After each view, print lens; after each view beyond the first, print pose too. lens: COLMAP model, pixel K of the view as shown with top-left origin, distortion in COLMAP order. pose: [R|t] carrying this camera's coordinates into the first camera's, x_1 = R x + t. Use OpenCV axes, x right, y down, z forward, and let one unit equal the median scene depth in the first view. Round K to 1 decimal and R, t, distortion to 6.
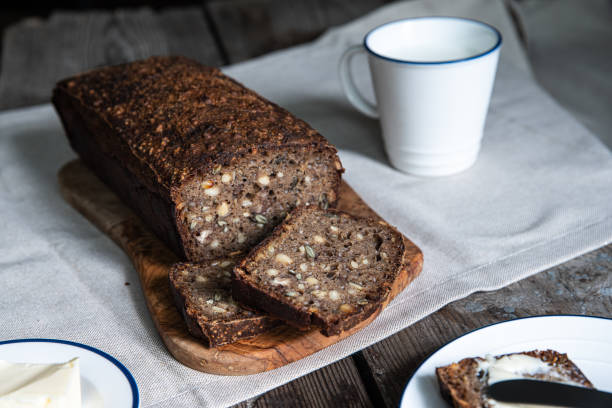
lens RADIAL K [[1061.2, 0, 300.0], [0, 1061.2, 205.8], [0, 0, 1]] dist [0.105457, 0.000000]
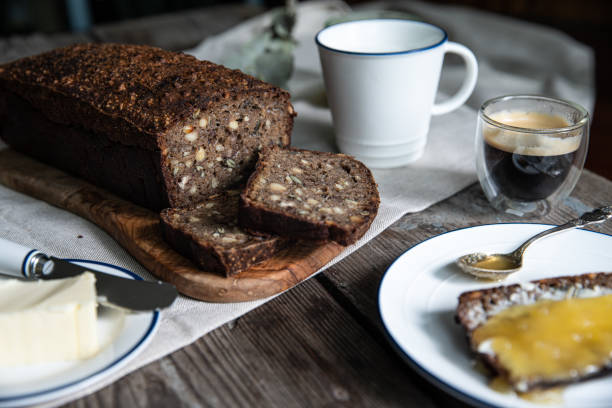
lens RADIAL K [[788.0, 0, 306.9], [0, 788.0, 202.3], [0, 0, 1]] dist [0.040066, 0.000000]
pose [[0.950527, -0.112289, 0.289638, -0.200424], [0.124640, 0.991900, -0.024494, 0.081176], [-0.284541, 0.059383, 0.956823, 0.222871]]
